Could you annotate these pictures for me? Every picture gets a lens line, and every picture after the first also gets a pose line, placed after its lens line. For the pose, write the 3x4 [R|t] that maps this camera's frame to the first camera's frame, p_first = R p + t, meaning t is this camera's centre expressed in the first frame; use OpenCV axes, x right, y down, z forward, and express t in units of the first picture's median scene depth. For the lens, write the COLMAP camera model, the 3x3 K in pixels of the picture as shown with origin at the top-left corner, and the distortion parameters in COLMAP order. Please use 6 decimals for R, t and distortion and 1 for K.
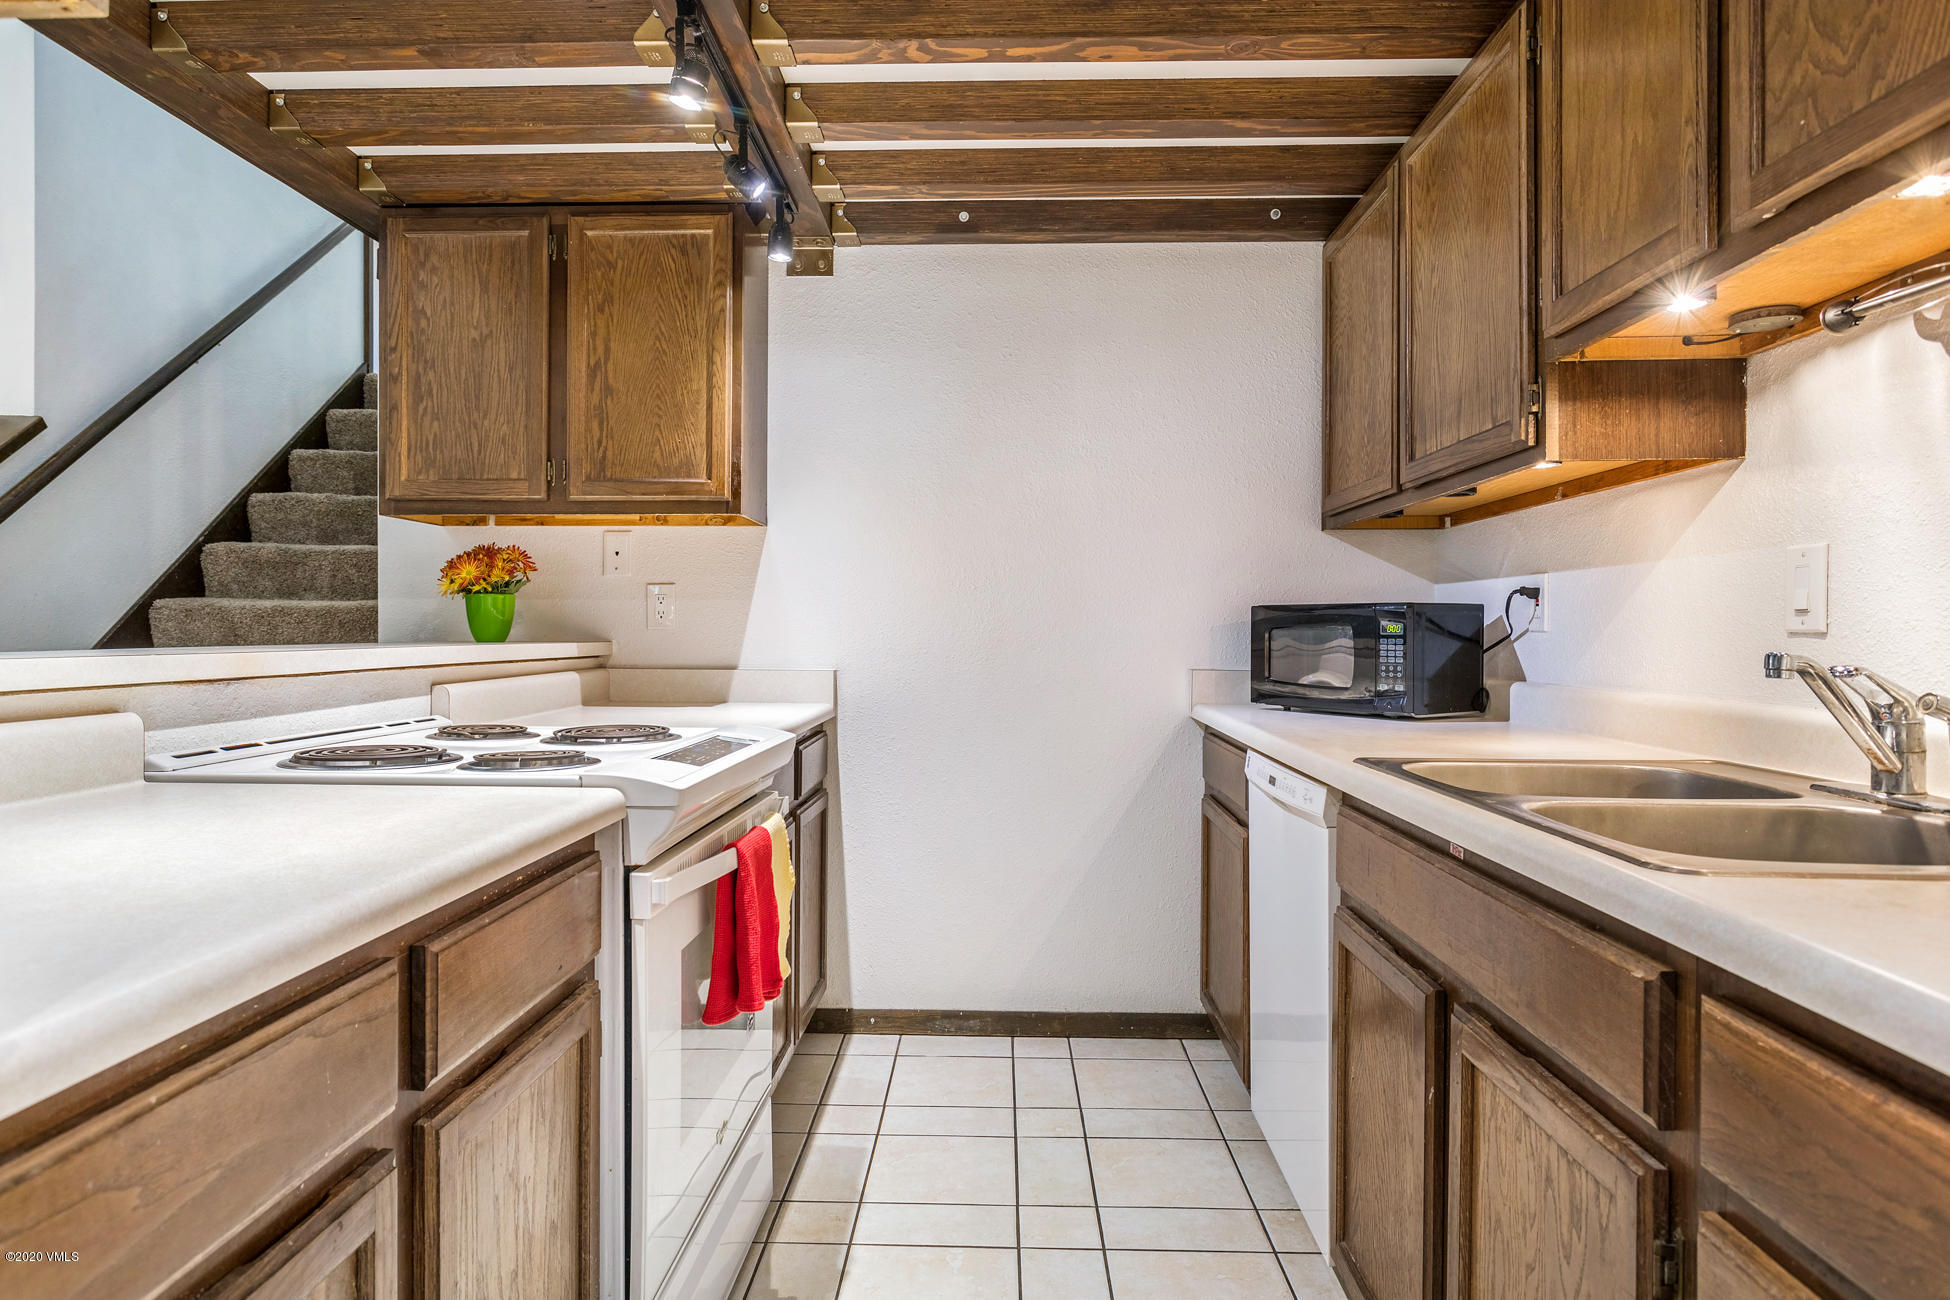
lens RADIAL K [[1141.1, 0, 975.6], [0, 1141.1, 643.1], [0, 0, 1]] dist [-0.014423, 0.005088]
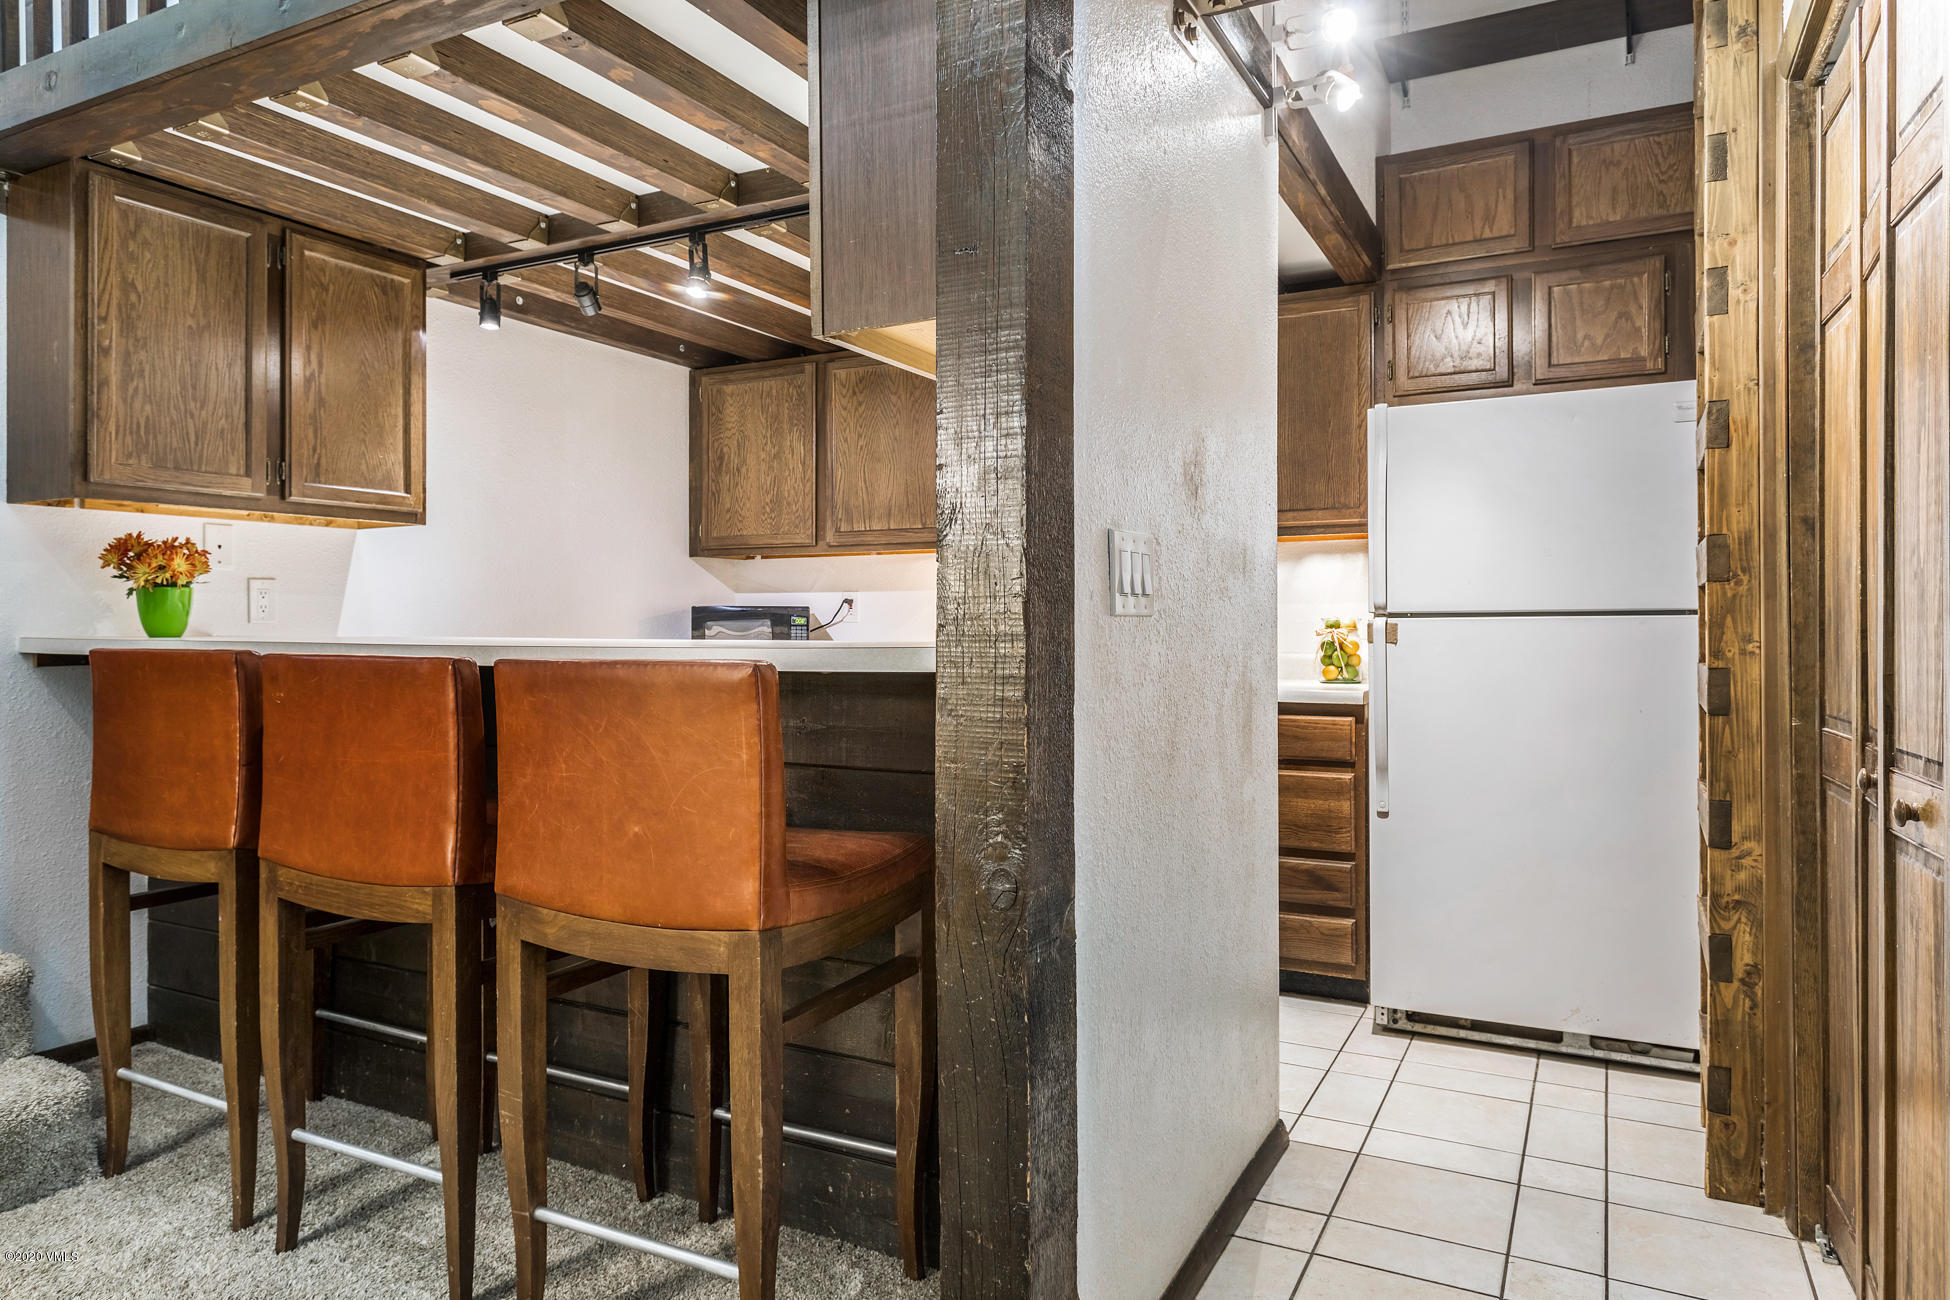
lens RADIAL K [[1220.7, 0, 974.2], [0, 1220.7, 638.4], [0, 0, 1]] dist [-0.001874, -0.000647]
pose [[0.438357, -0.014098, 0.898691, -1.092830], [0.014117, 0.999862, 0.008799, 0.001026], [-0.898690, 0.008829, 0.438495, -0.063260]]
